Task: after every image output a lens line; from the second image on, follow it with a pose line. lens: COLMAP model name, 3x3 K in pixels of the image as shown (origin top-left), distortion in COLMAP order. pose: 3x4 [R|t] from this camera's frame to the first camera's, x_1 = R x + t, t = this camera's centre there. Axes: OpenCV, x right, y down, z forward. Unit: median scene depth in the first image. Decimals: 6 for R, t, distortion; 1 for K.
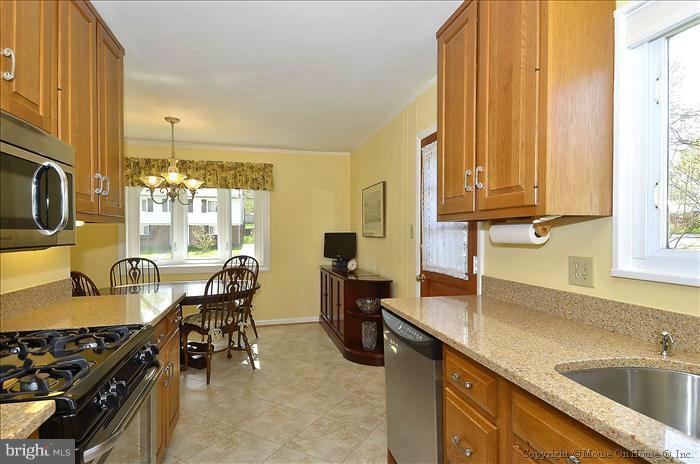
lens RADIAL K [[368.8, 0, 353.5], [0, 368.8, 234.6], [0, 0, 1]] dist [0.028821, -0.000537]
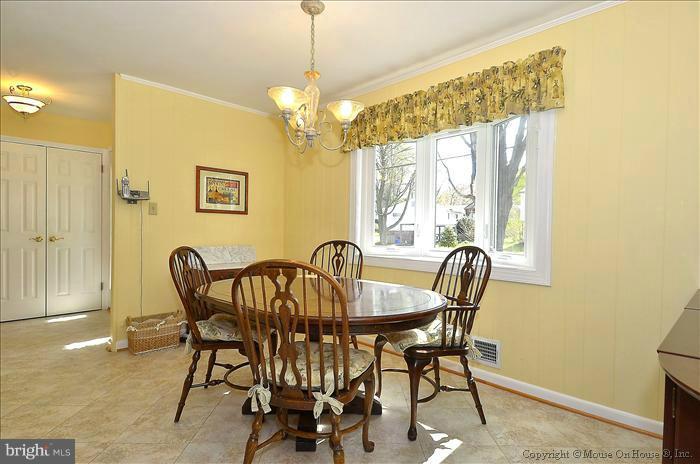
lens RADIAL K [[368.8, 0, 353.5], [0, 368.8, 234.6], [0, 0, 1]] dist [0.028821, -0.000537]
pose [[0.489340, 0.020461, -0.871853, 0.061527], [-0.019426, 0.999732, 0.012558, 0.037314], [0.871877, 0.010792, 0.489607, 0.613731]]
